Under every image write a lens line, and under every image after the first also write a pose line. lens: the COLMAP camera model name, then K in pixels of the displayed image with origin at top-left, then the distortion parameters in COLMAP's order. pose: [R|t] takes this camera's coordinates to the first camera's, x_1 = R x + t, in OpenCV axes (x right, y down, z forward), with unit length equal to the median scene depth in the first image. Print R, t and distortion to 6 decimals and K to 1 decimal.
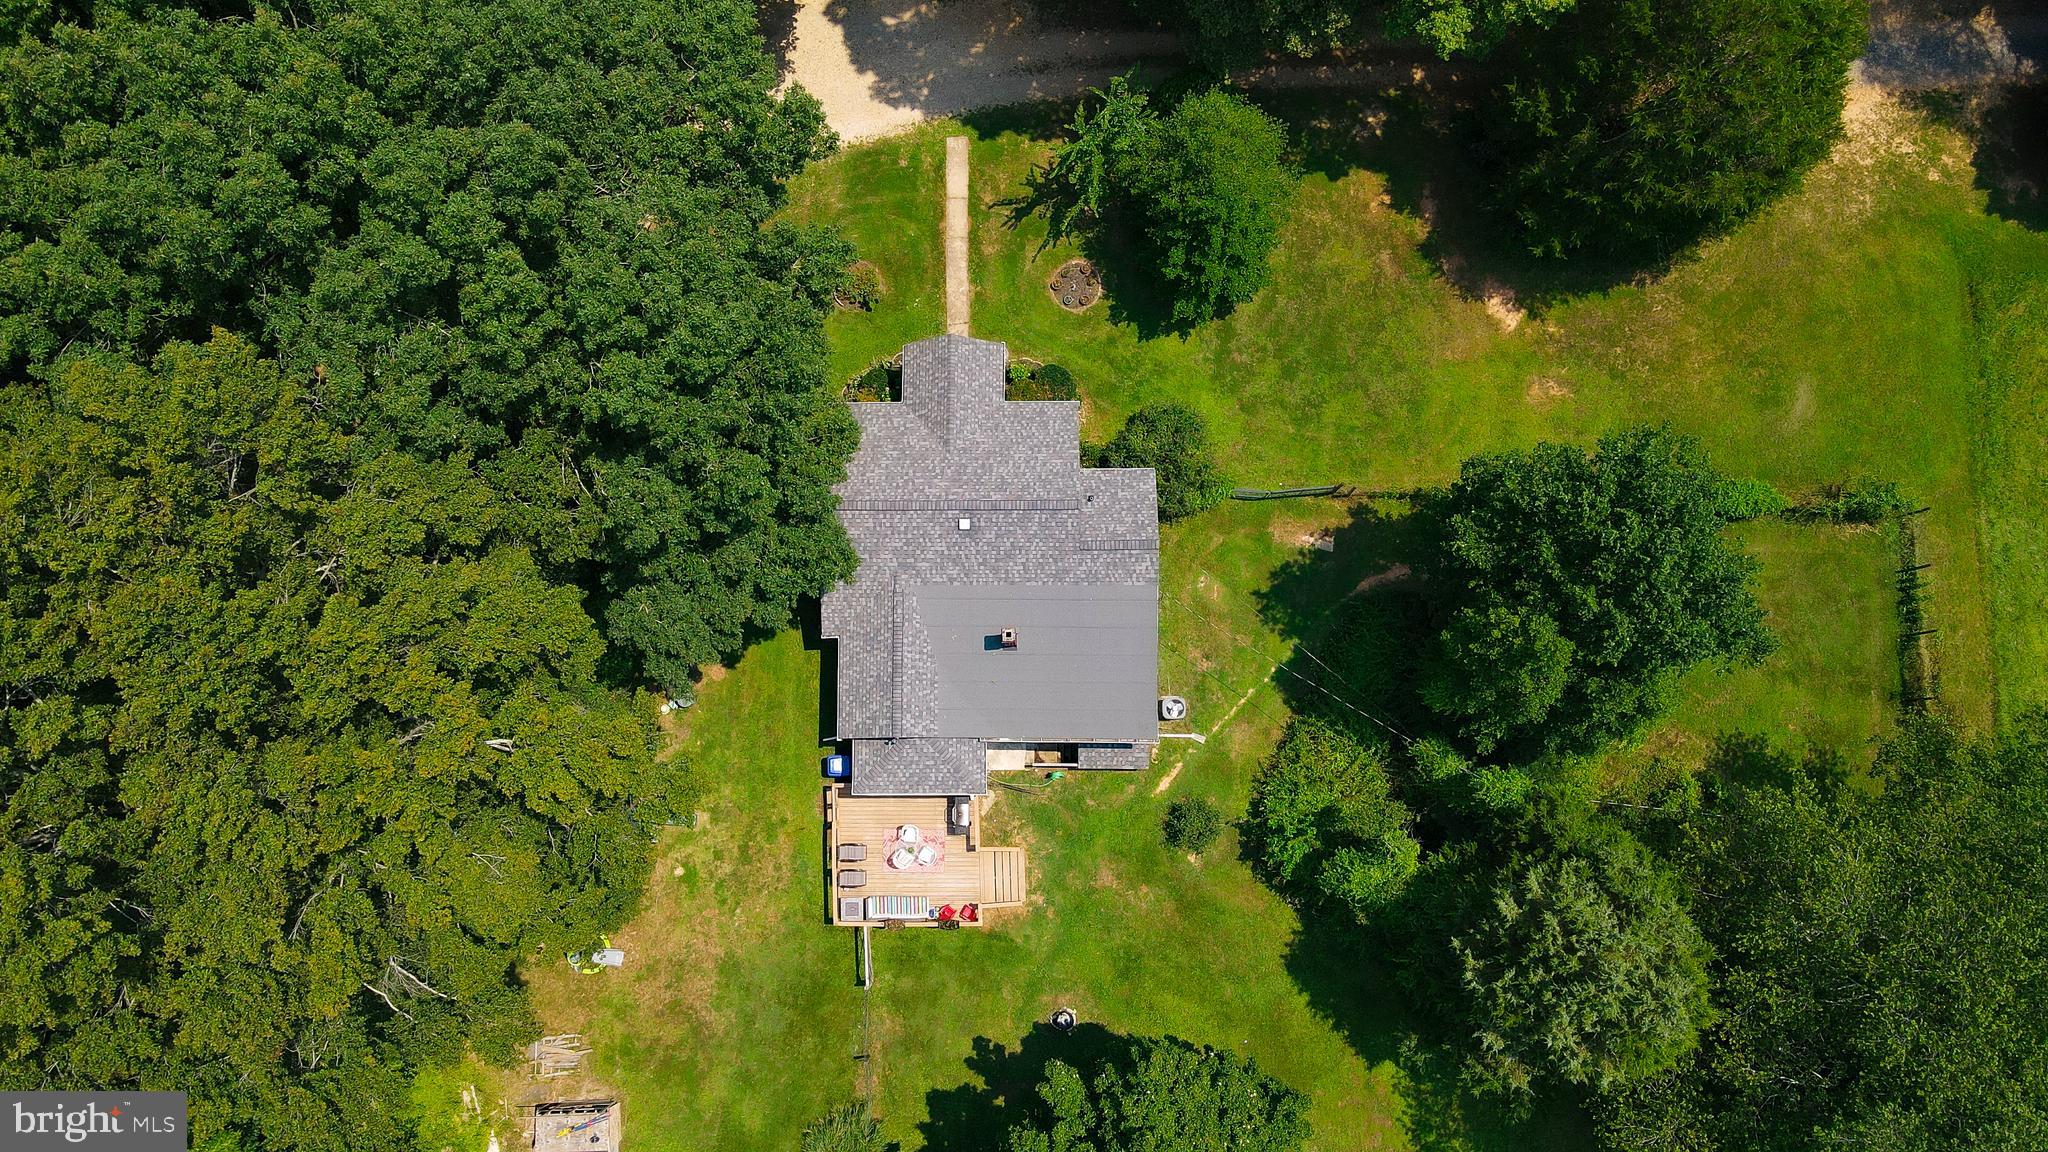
lens RADIAL K [[1507.8, 0, 1020.0], [0, 1507.8, 576.7], [0, 0, 1]] dist [-0.006033, 0.032009]
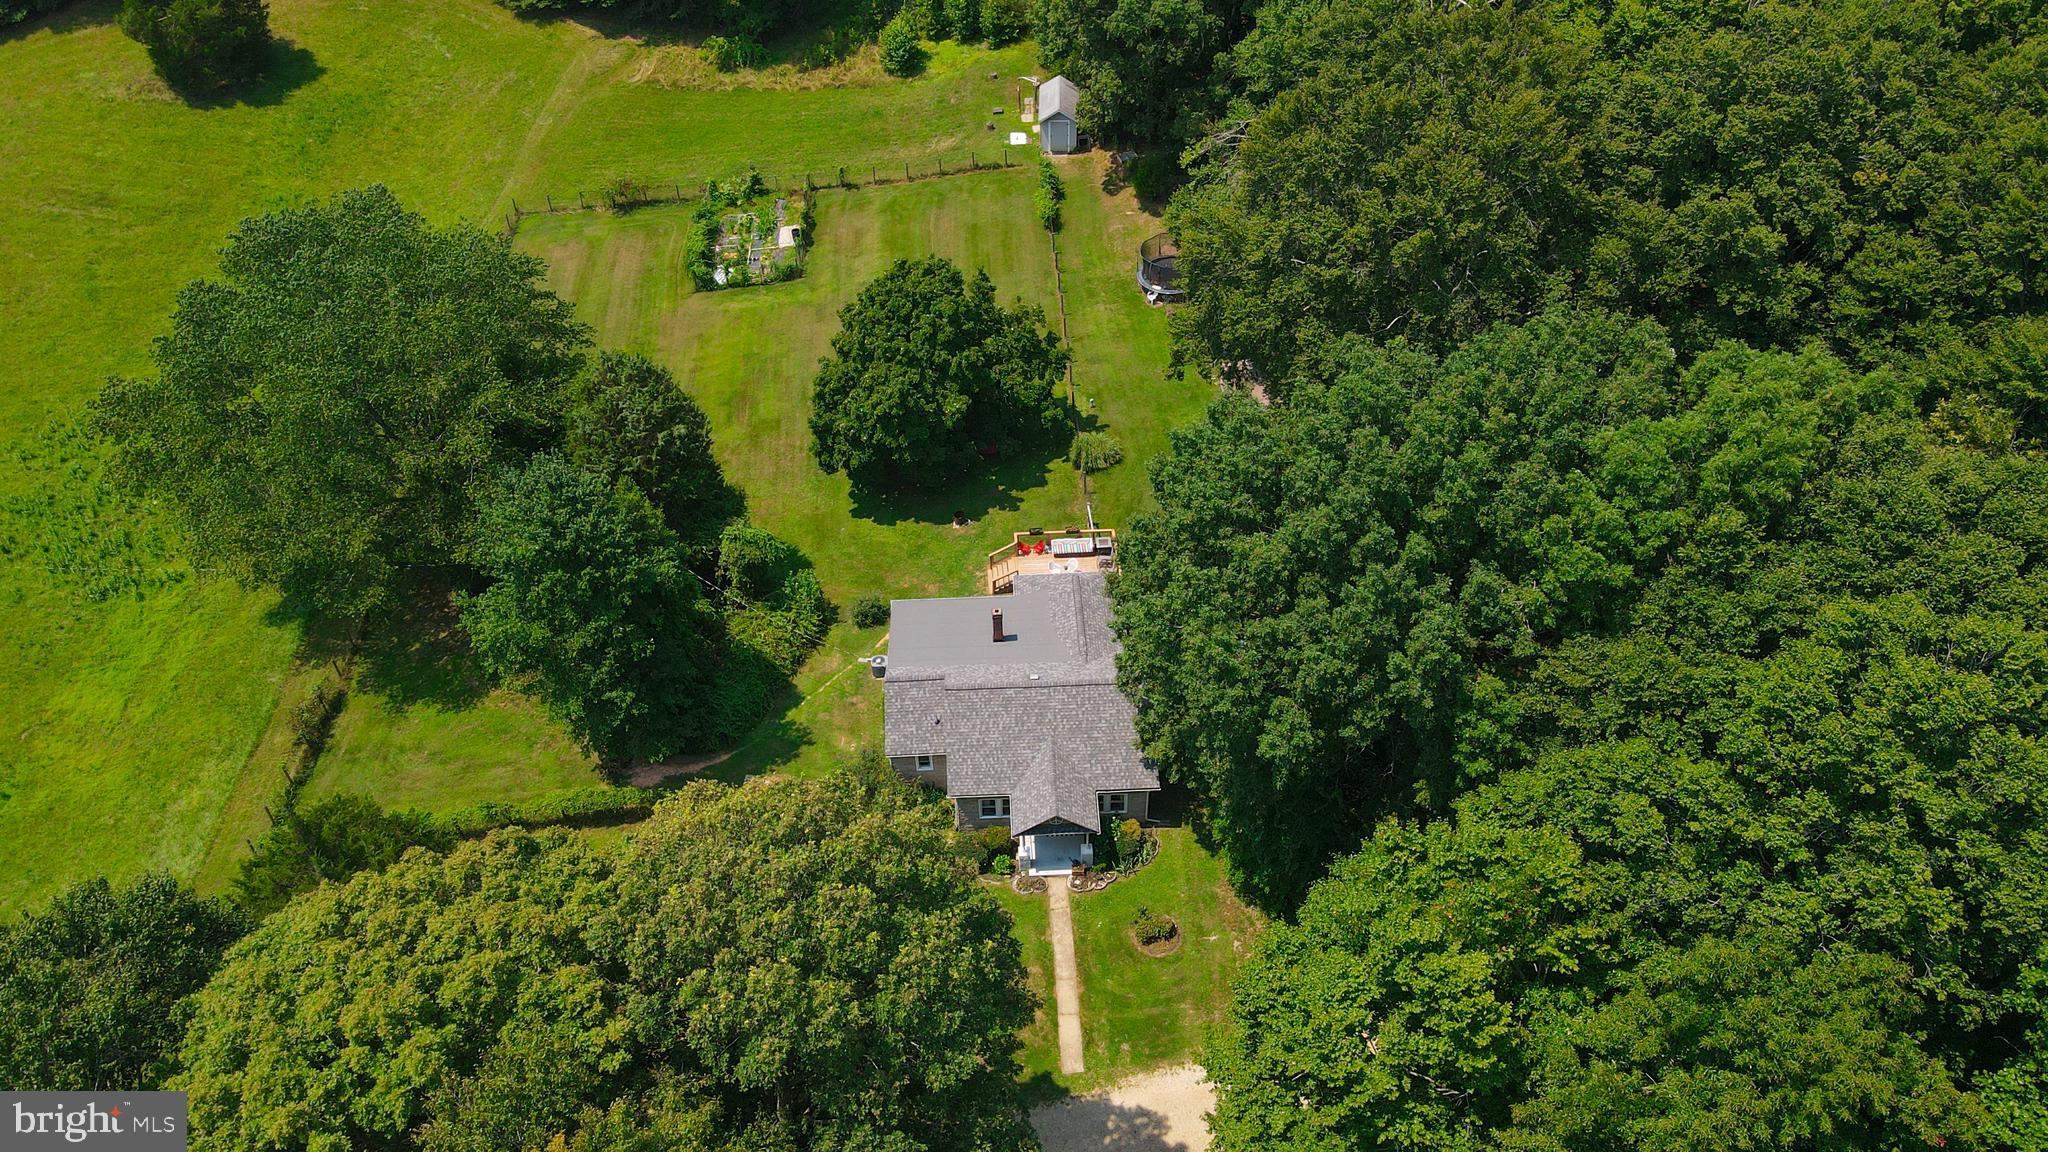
lens RADIAL K [[1507.8, 0, 1009.3], [0, 1507.8, 570.3], [0, 0, 1]] dist [-0.006033, 0.032009]
pose [[-0.997778, 0.064930, 0.014921, -0.037047], [-0.023858, -0.557347, 0.829937, -0.950828], [0.062204, 0.827737, 0.557658, 0.182972]]
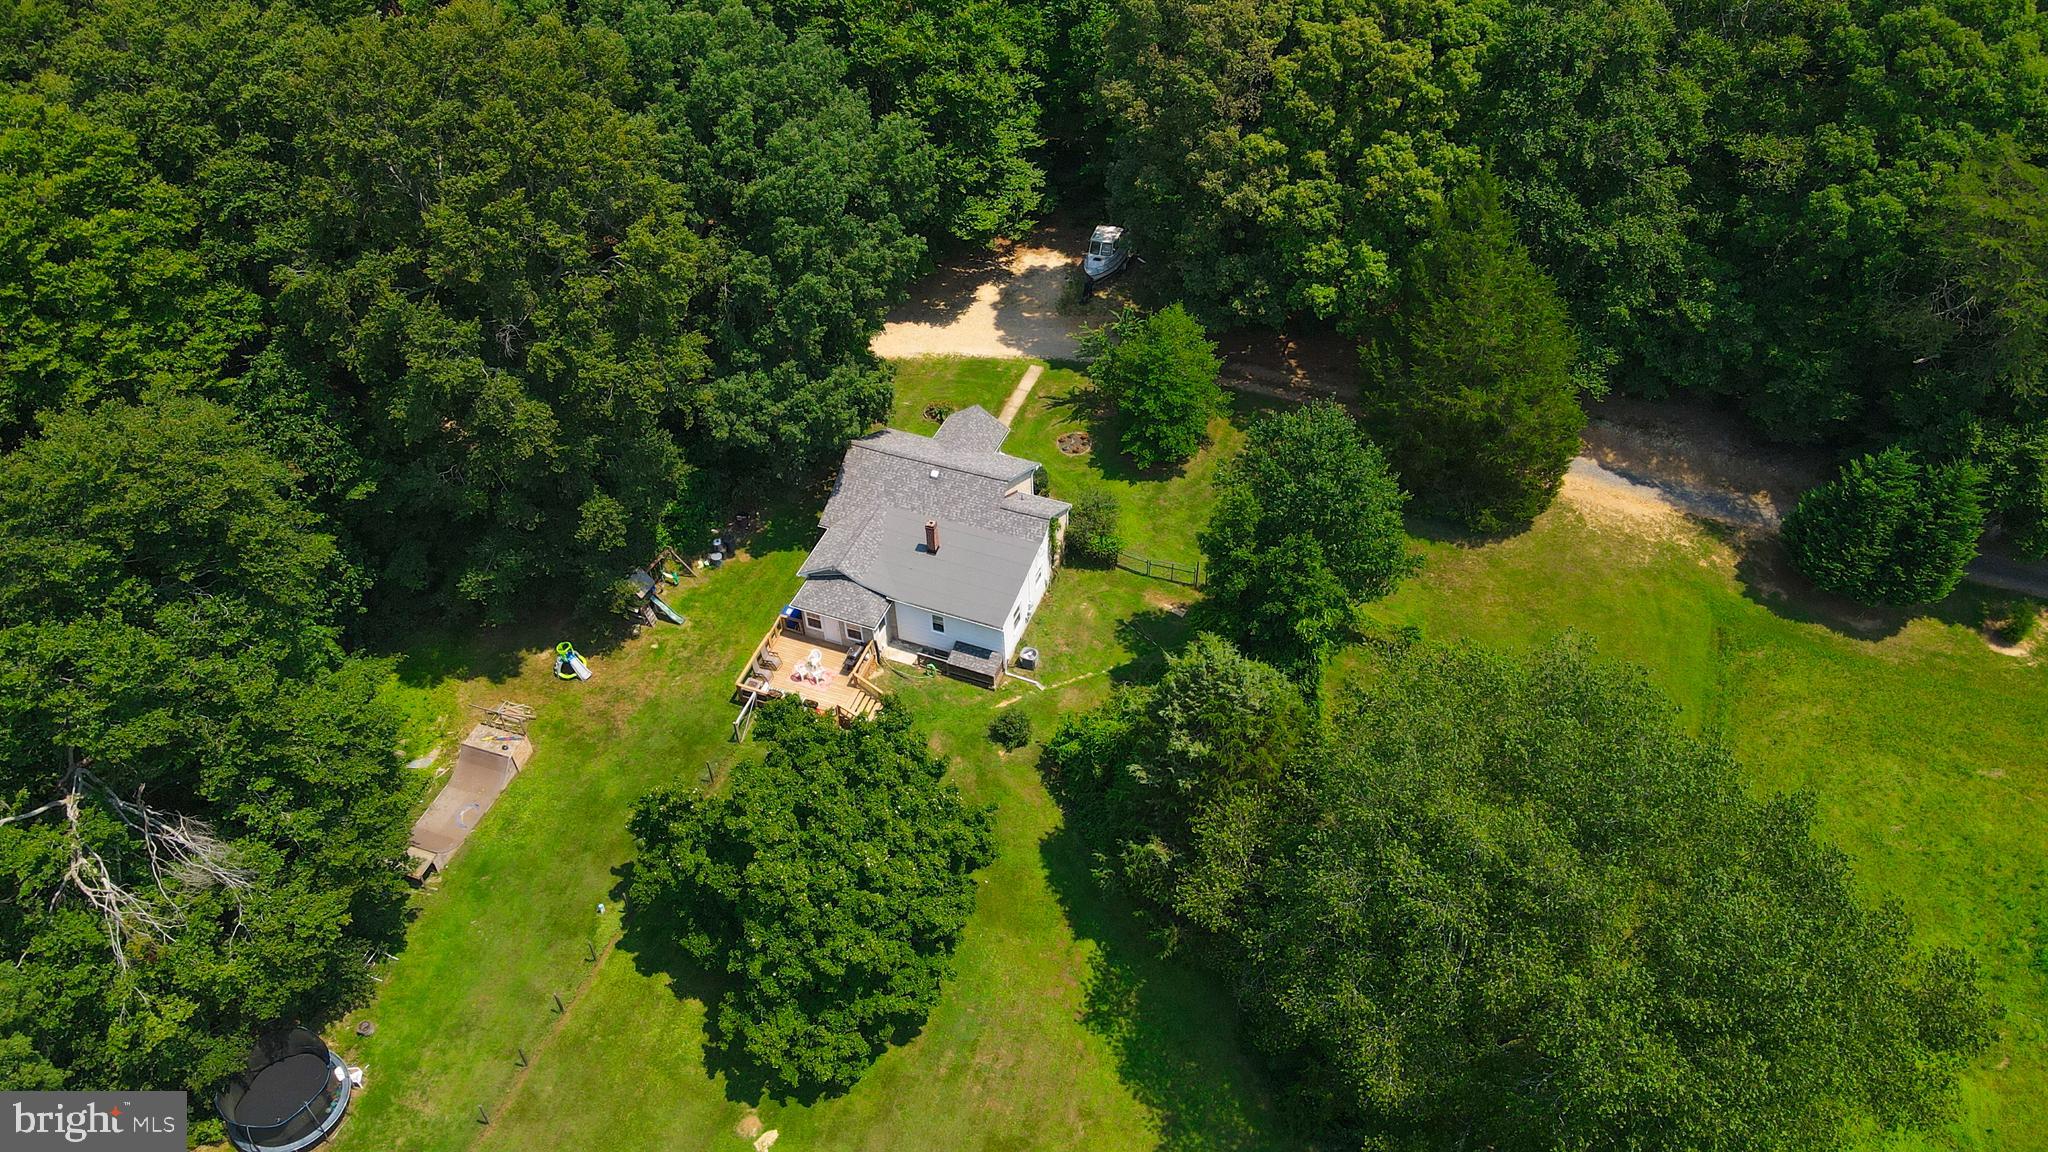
lens RADIAL K [[1507.8, 0, 997.5], [0, 1507.8, 565.0], [0, 0, 1]] dist [-0.006033, 0.032009]
pose [[0.927047, 0.257998, -0.272068, 0.409058], [-0.368754, 0.758687, -0.537042, 0.738570], [0.067859, 0.598190, 0.798476, -0.129012]]
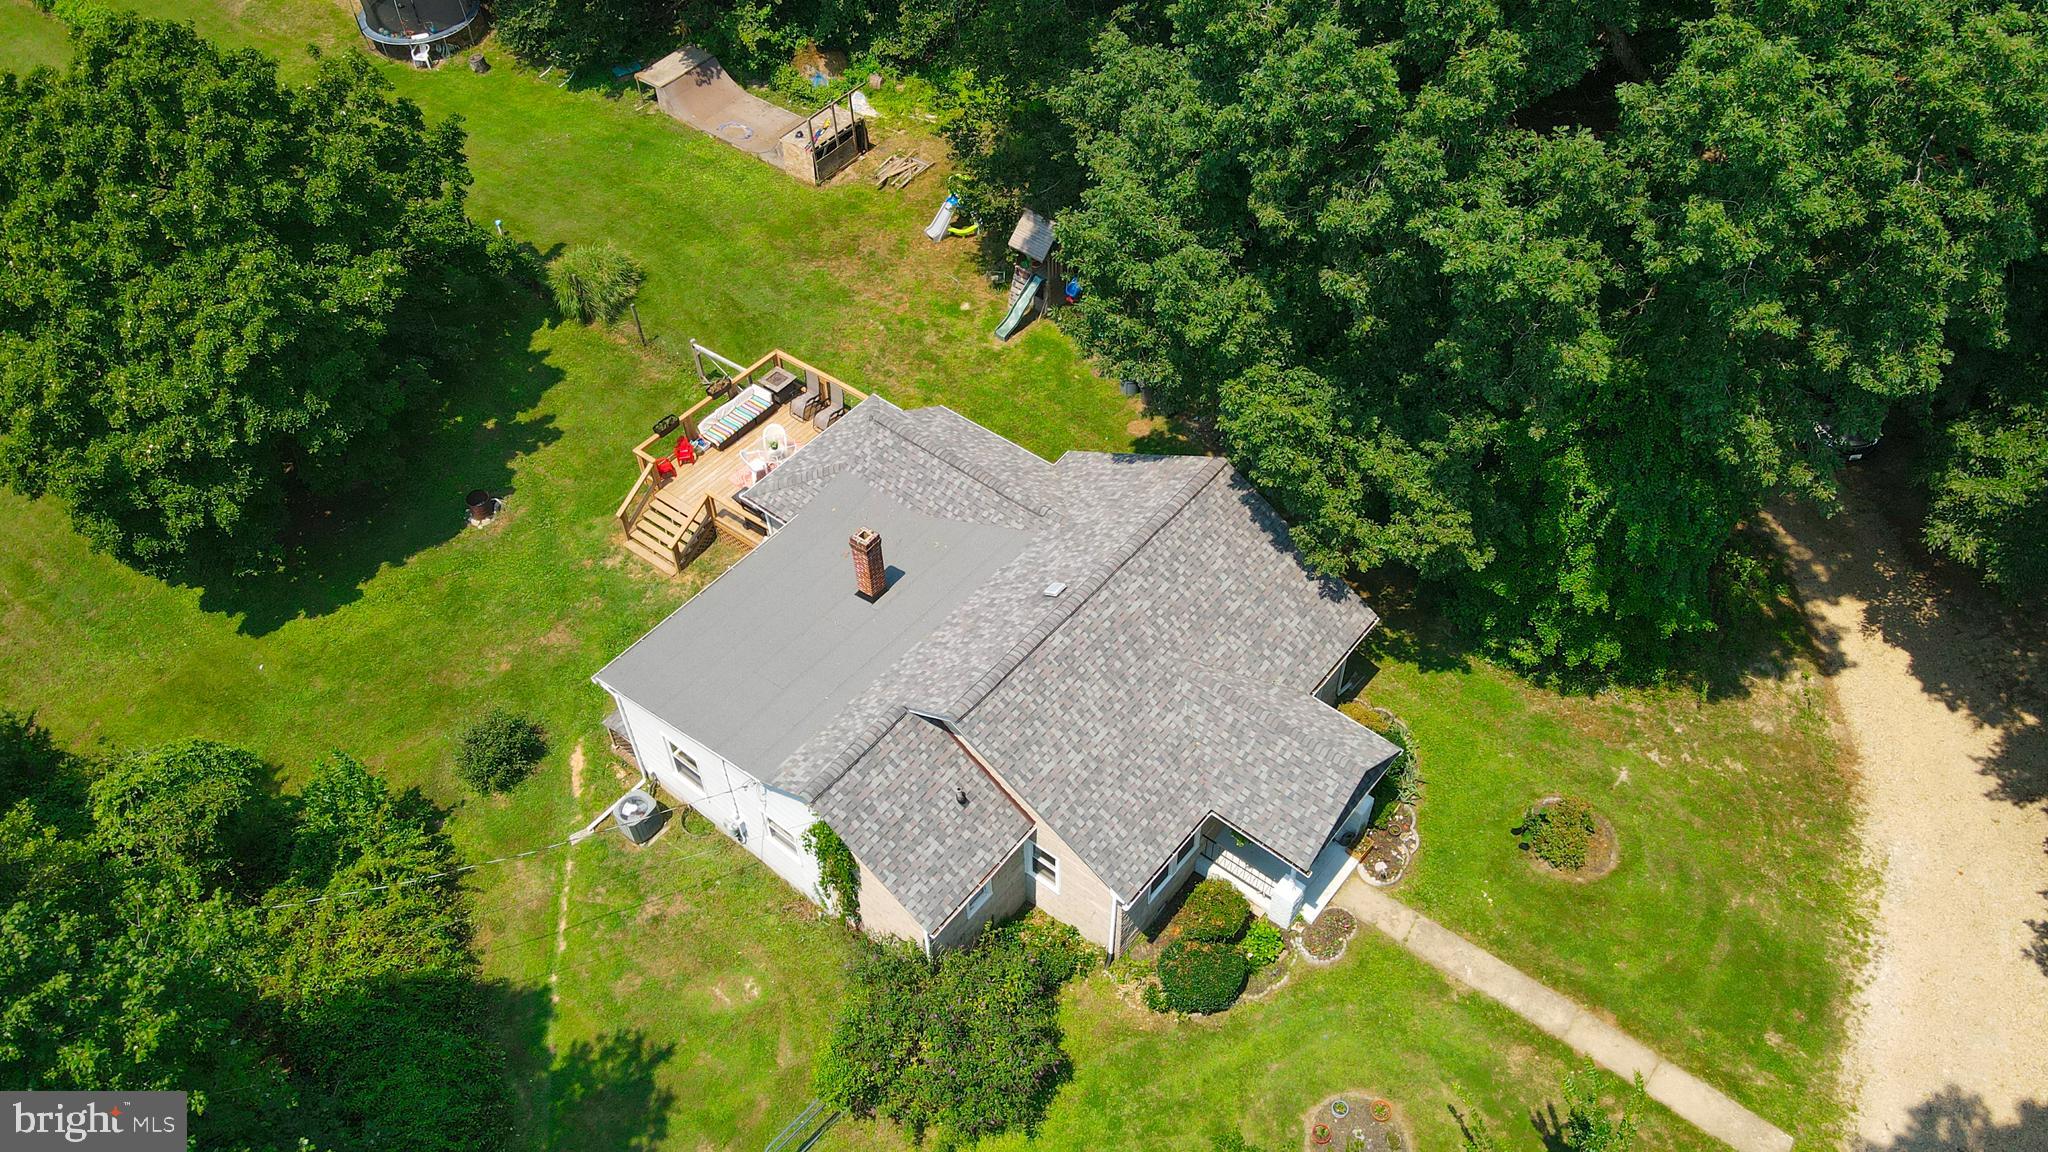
lens RADIAL K [[1507.8, 0, 1016.2], [0, 1507.8, 571.8], [0, 0, 1]] dist [-0.006033, 0.032009]
pose [[-0.632962, 0.602643, -0.485983, 0.232761], [-0.755913, -0.345519, 0.556068, -0.317963], [0.167194, 0.719331, 0.674247, 0.531663]]
